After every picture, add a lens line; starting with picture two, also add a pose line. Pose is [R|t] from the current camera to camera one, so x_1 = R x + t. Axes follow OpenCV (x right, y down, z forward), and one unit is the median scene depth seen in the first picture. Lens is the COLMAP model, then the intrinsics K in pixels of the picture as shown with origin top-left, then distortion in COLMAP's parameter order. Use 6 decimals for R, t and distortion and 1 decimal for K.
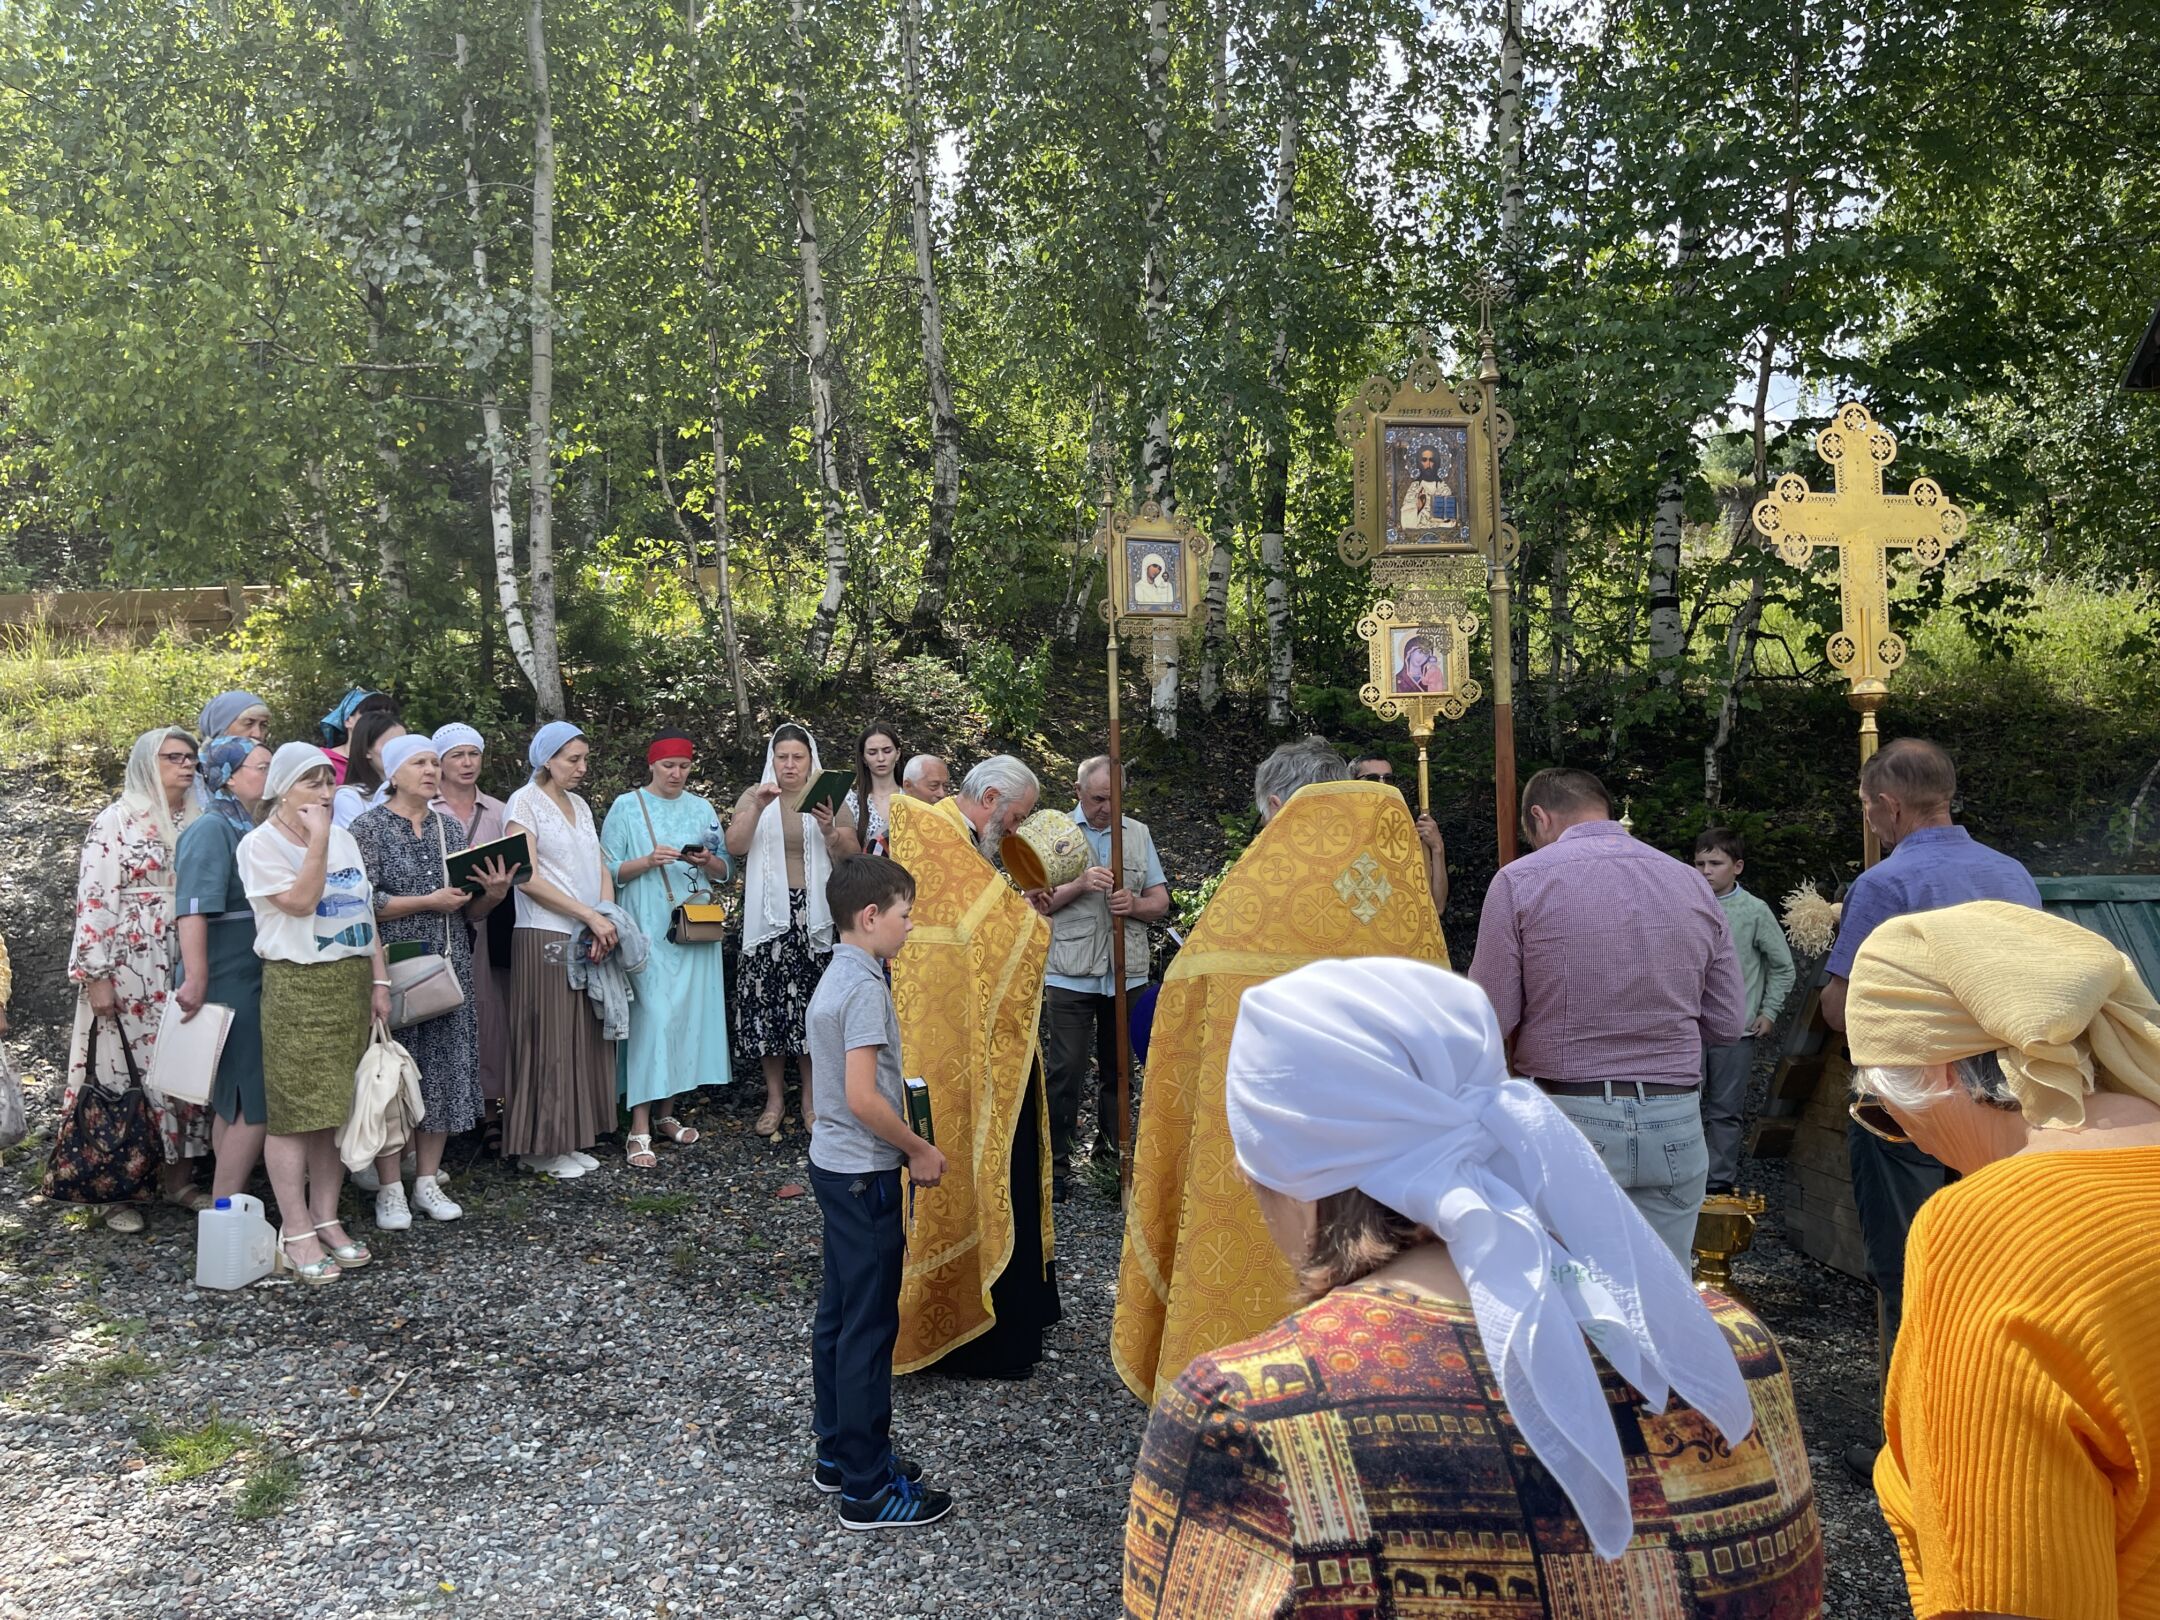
lens RADIAL K [[1630.5, 0, 1048.4], [0, 1630.5, 804.7], [0, 0, 1]] dist [0.057549, -0.057113]
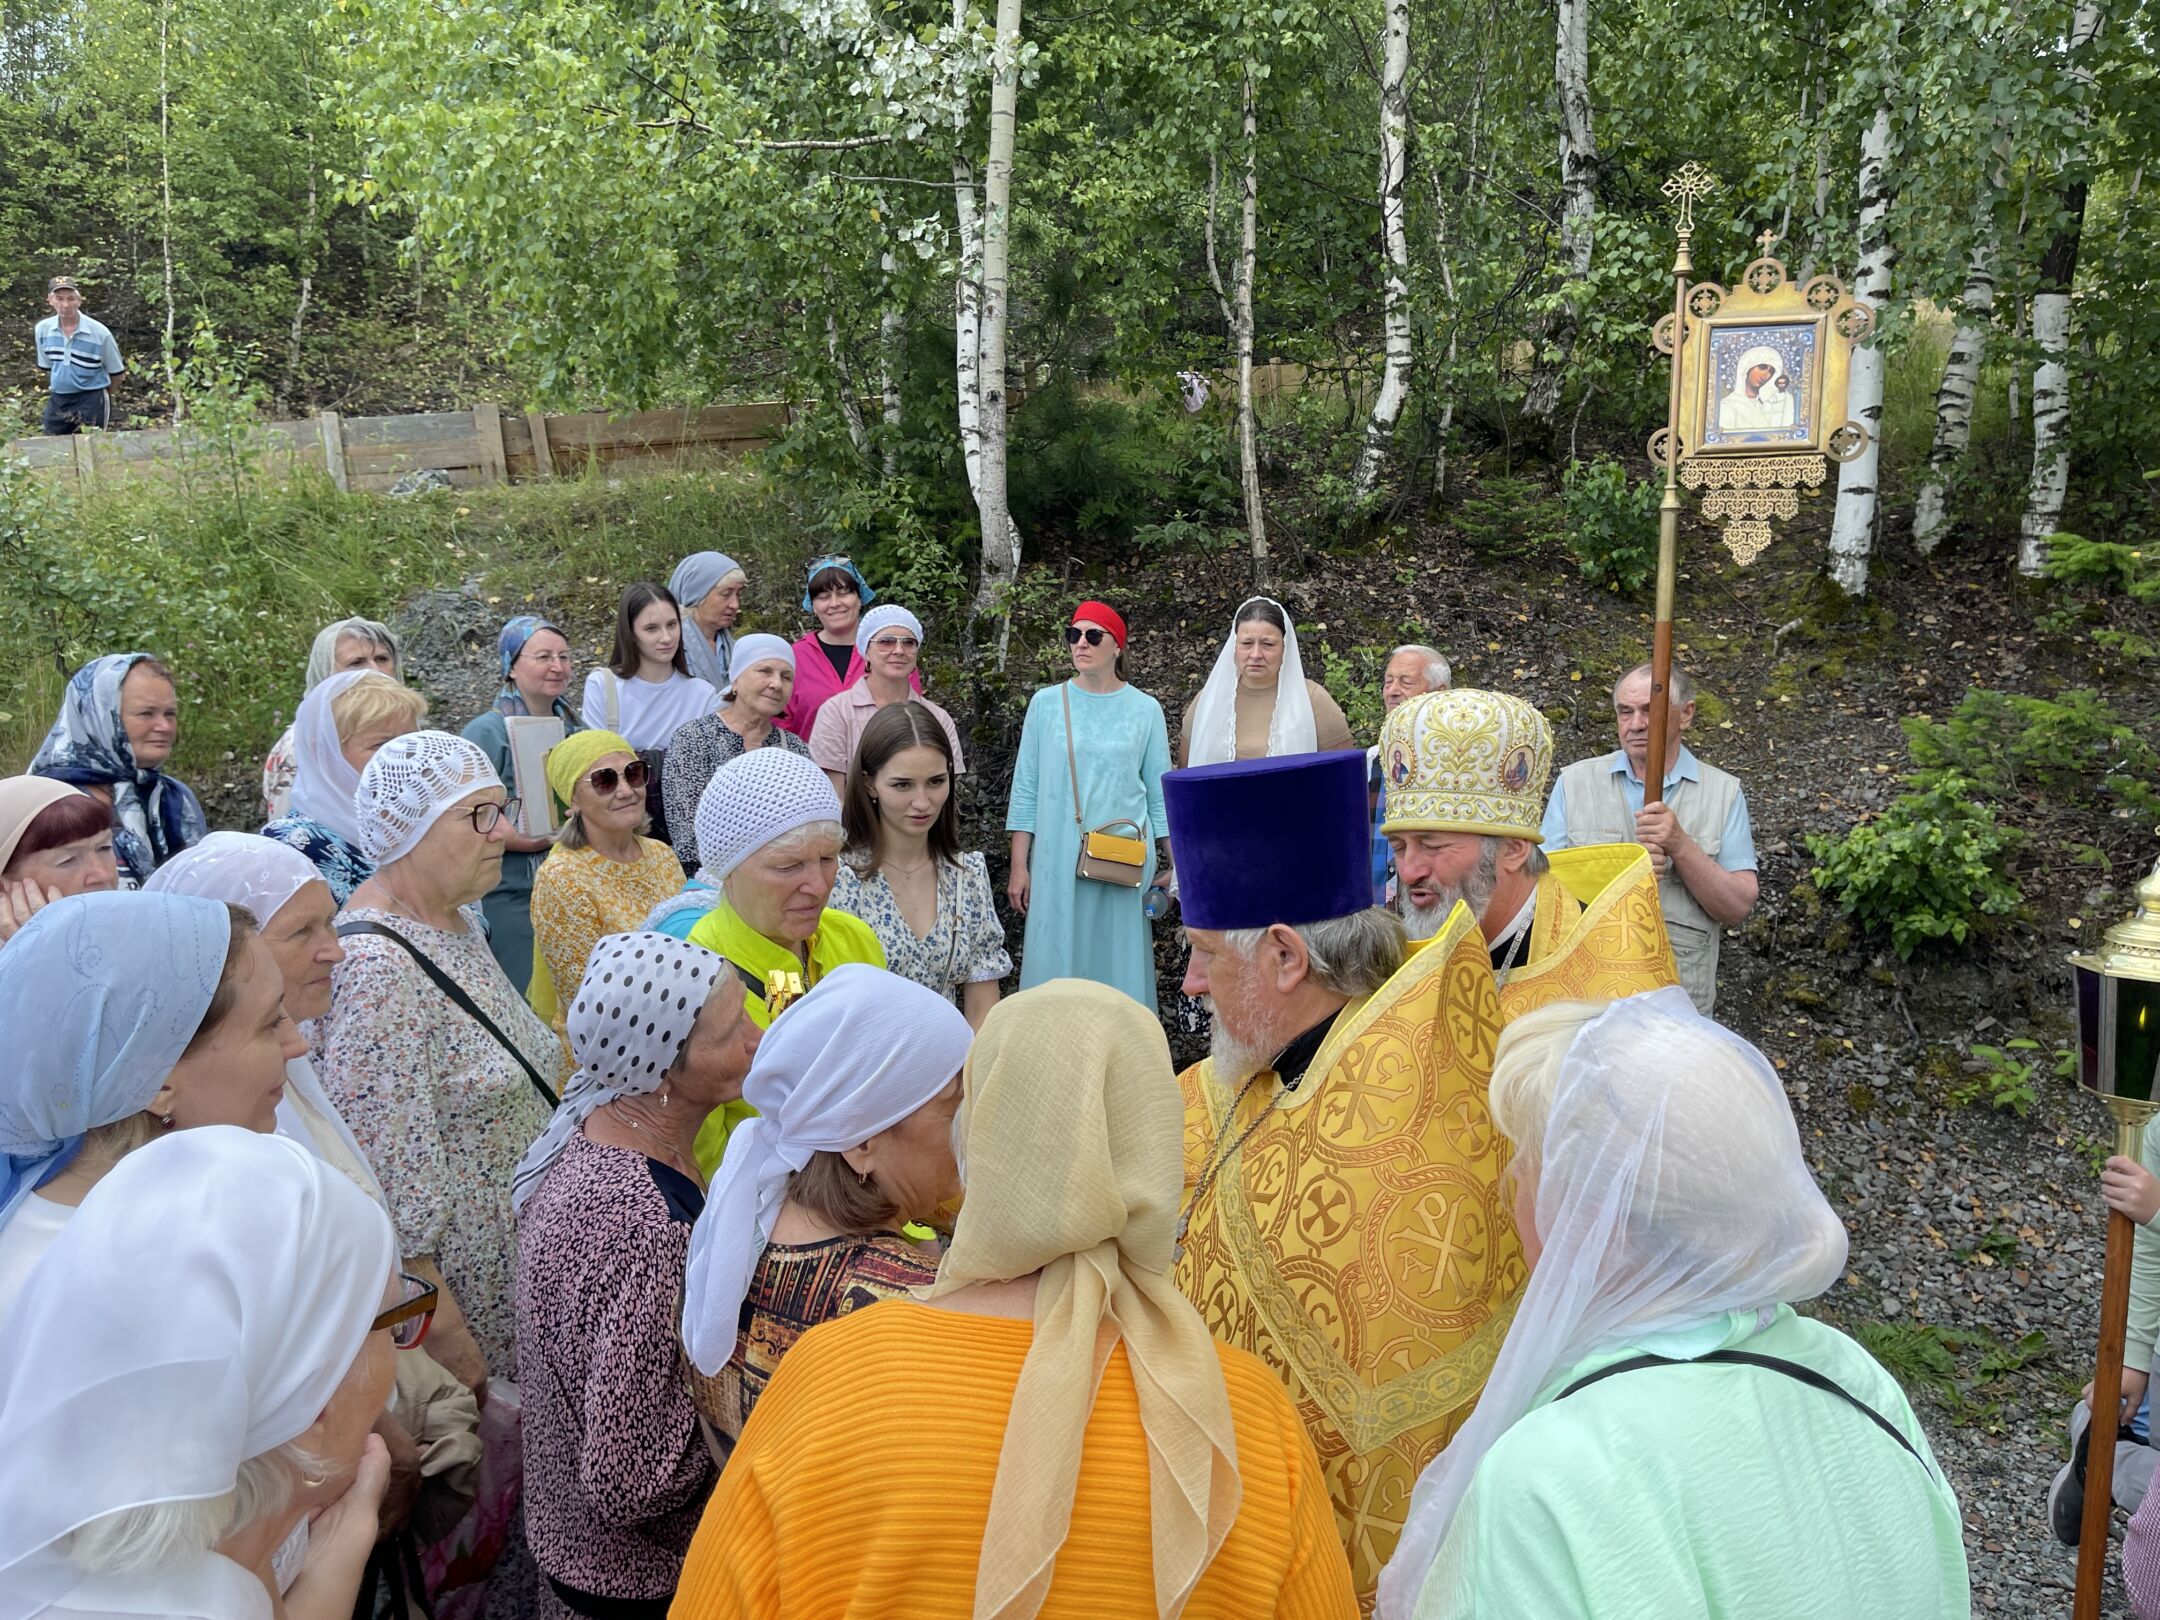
lens RADIAL K [[1630.5, 0, 1063.7], [0, 1630.5, 807.1], [0, 0, 1]] dist [0.057549, -0.057113]
pose [[0.915291, 0.079844, -0.394801, 0.052872], [-0.028416, 0.990514, 0.134442, -0.037314], [0.401790, -0.111835, 0.908877, 0.199210]]
